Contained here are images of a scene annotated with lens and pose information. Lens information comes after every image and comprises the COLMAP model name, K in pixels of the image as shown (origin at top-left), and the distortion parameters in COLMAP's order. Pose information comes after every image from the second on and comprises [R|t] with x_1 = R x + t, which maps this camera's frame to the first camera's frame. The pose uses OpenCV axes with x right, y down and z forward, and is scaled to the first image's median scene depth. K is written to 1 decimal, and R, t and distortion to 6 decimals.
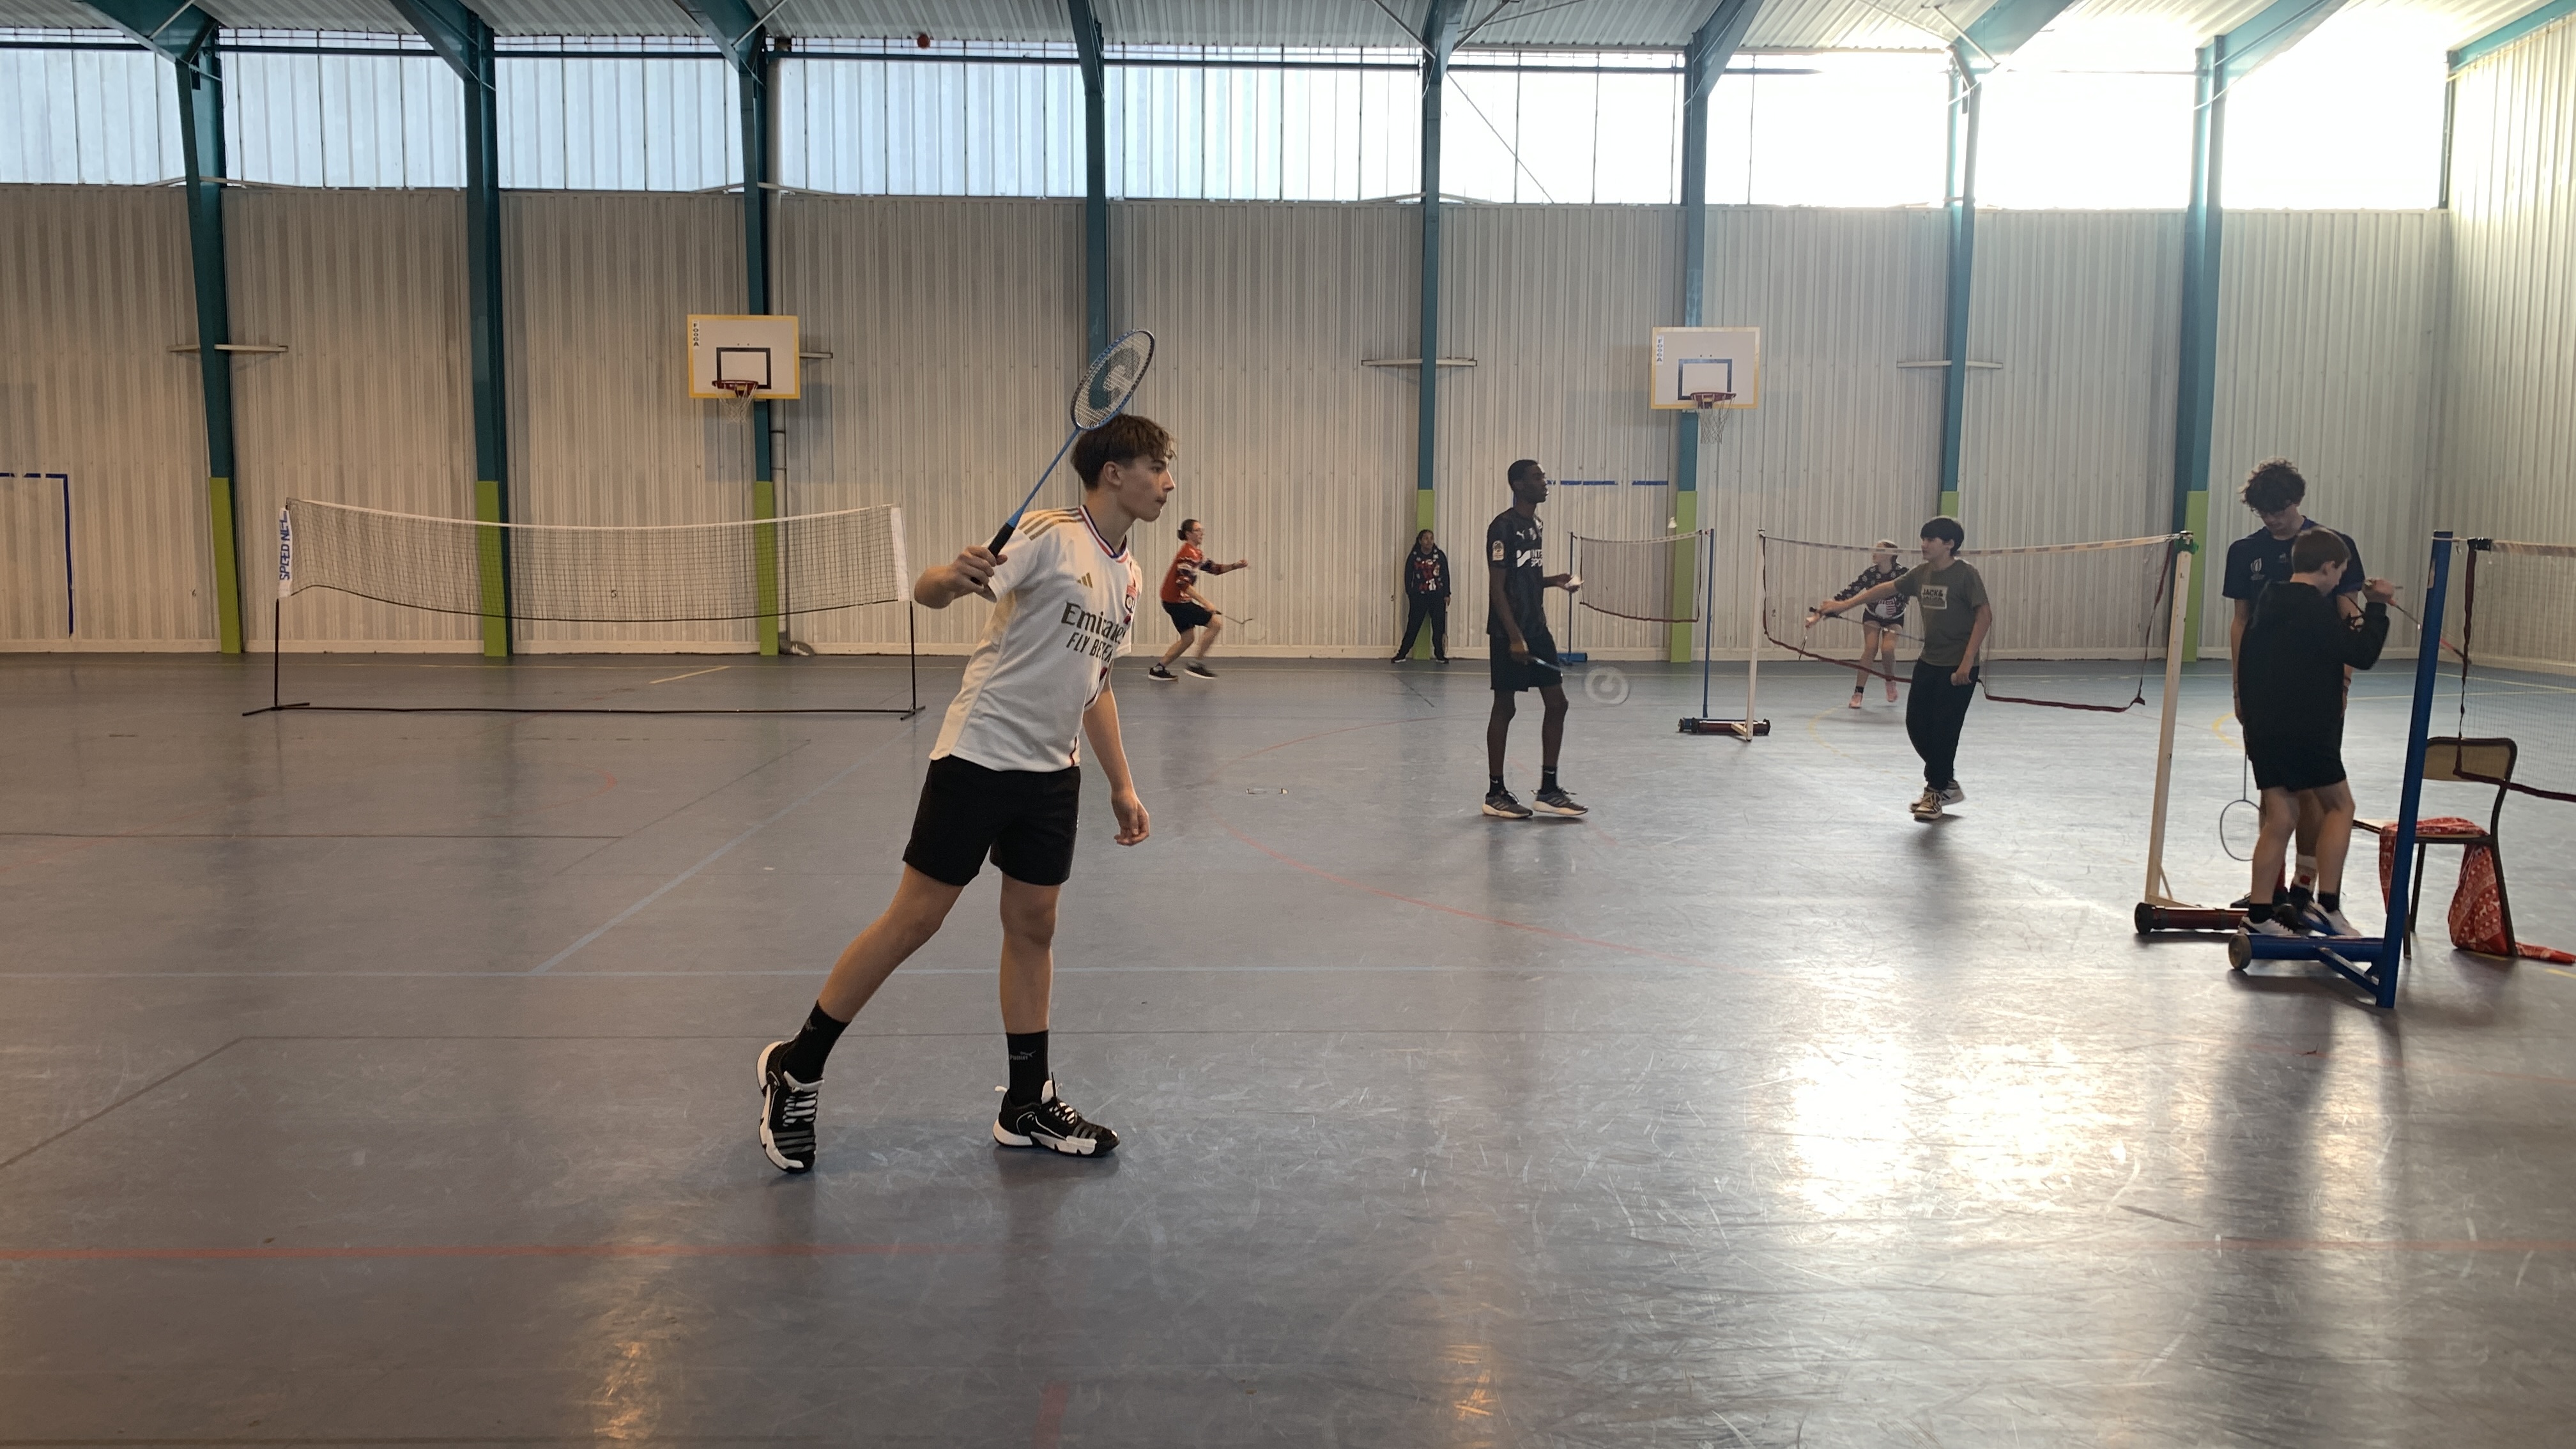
lens RADIAL K [[1945.3, 0, 1323.7], [0, 1945.3, 761.8], [0, 0, 1]] dist [-0.001283, -0.002329]
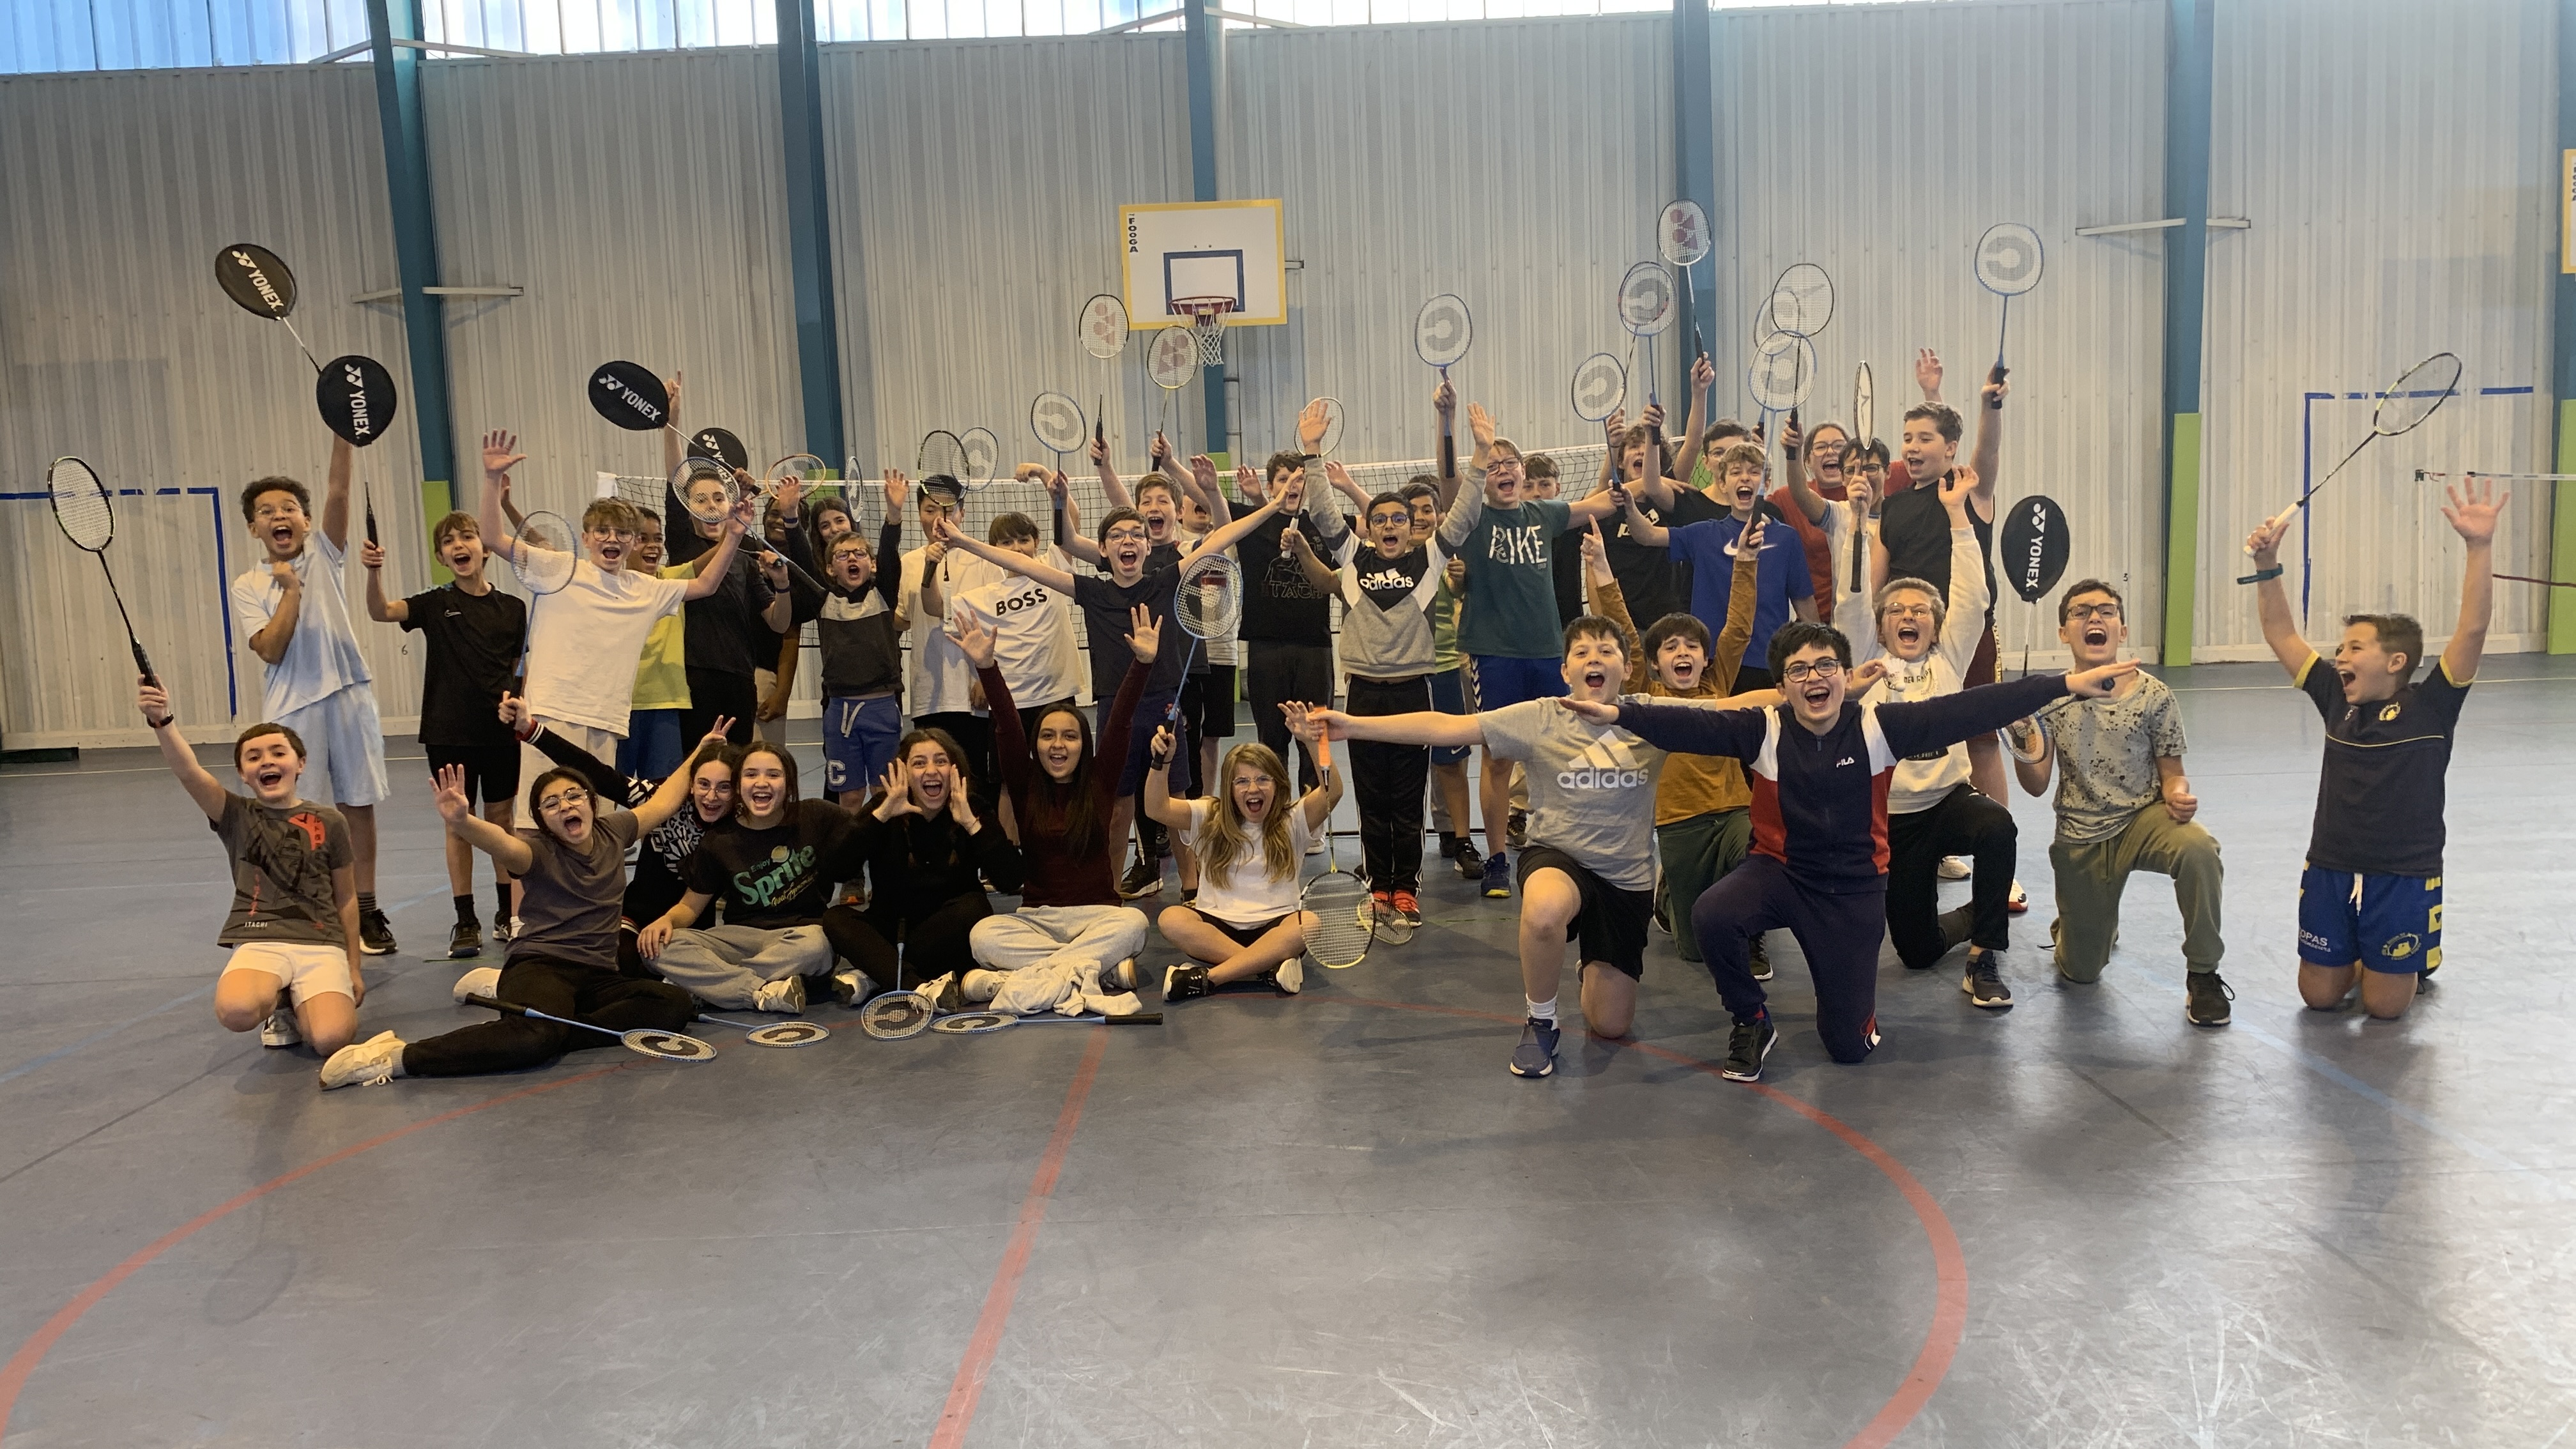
lens RADIAL K [[1945.3, 0, 1308.4], [0, 1945.3, 732.4], [0, 0, 1]] dist [-0.001283, -0.002329]
pose [[0.998573, -0.042595, -0.032208, -0.237475], [0.042671, 0.999088, 0.001663, -0.044693], [0.032108, -0.003035, 0.999480, 0.316968]]
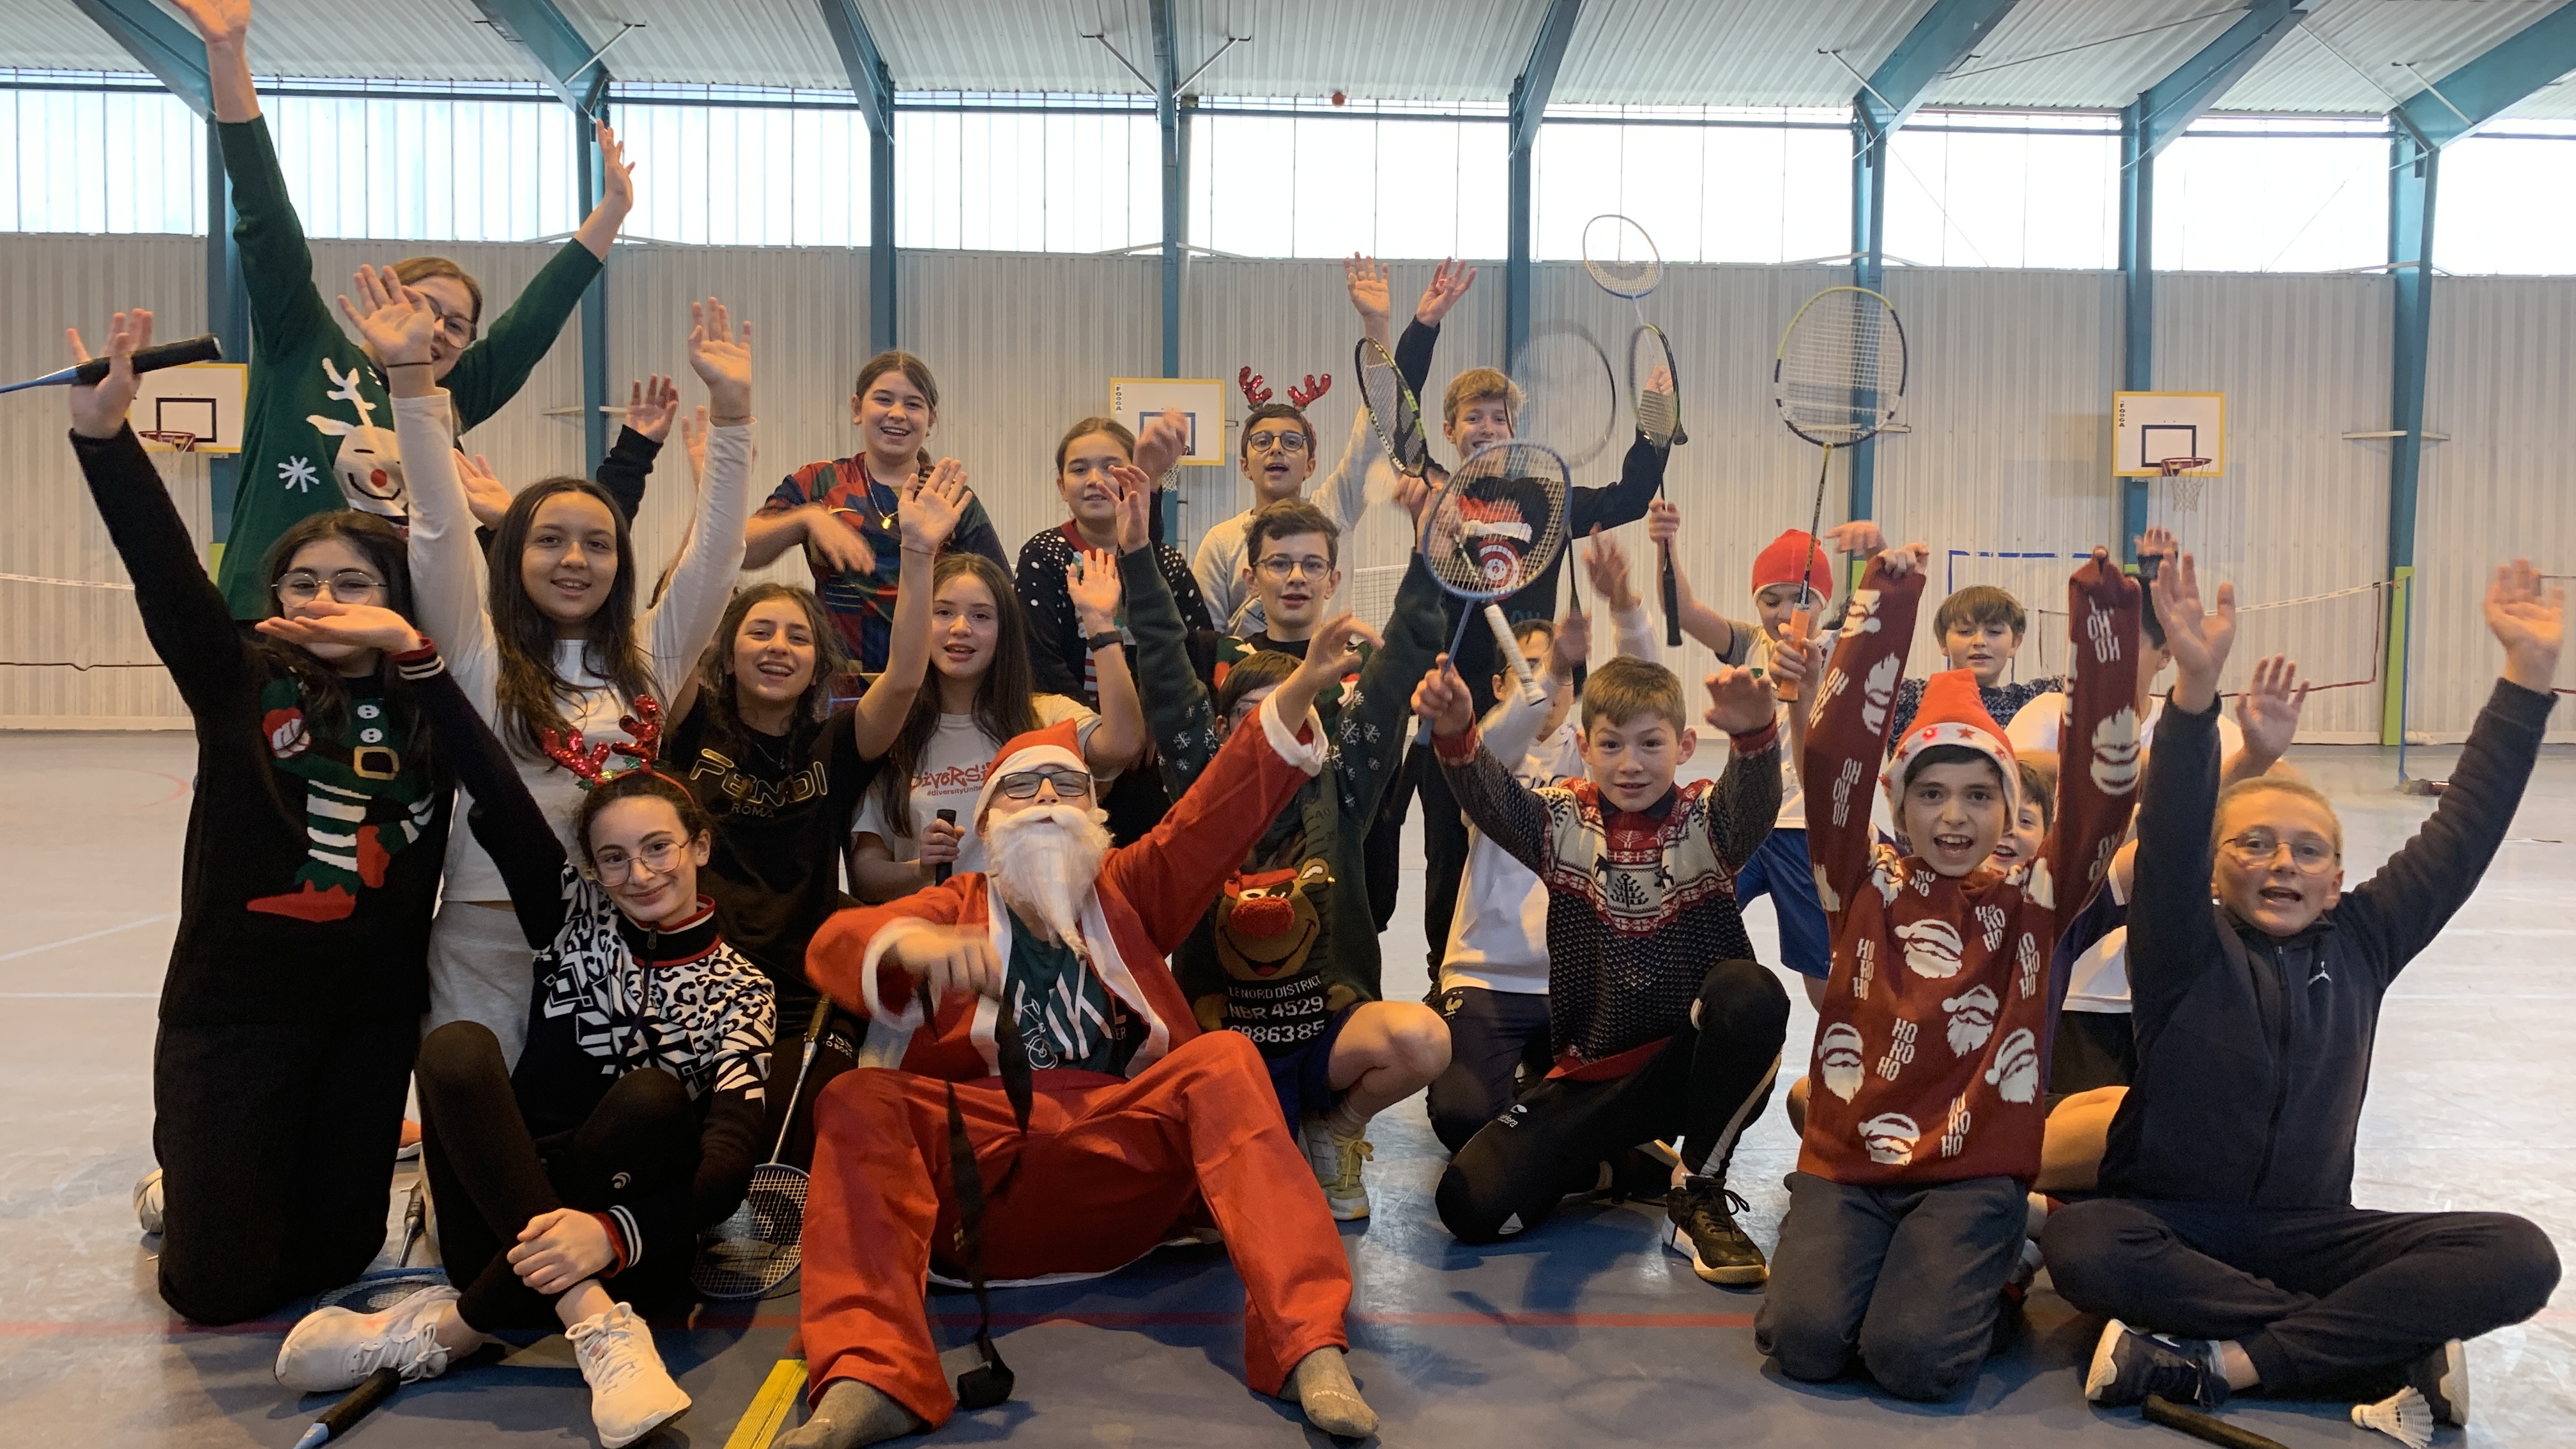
lens RADIAL K [[2107.1, 0, 1332.6], [0, 2107.1, 700.7], [0, 0, 1]] dist [0.011817, -0.018845]
pose [[0.999852, 0.001208, 0.017162, -0.225643], [0.000044, 0.997348, -0.072774, 0.002454], [-0.017204, 0.072764, 0.997201, -0.018338]]
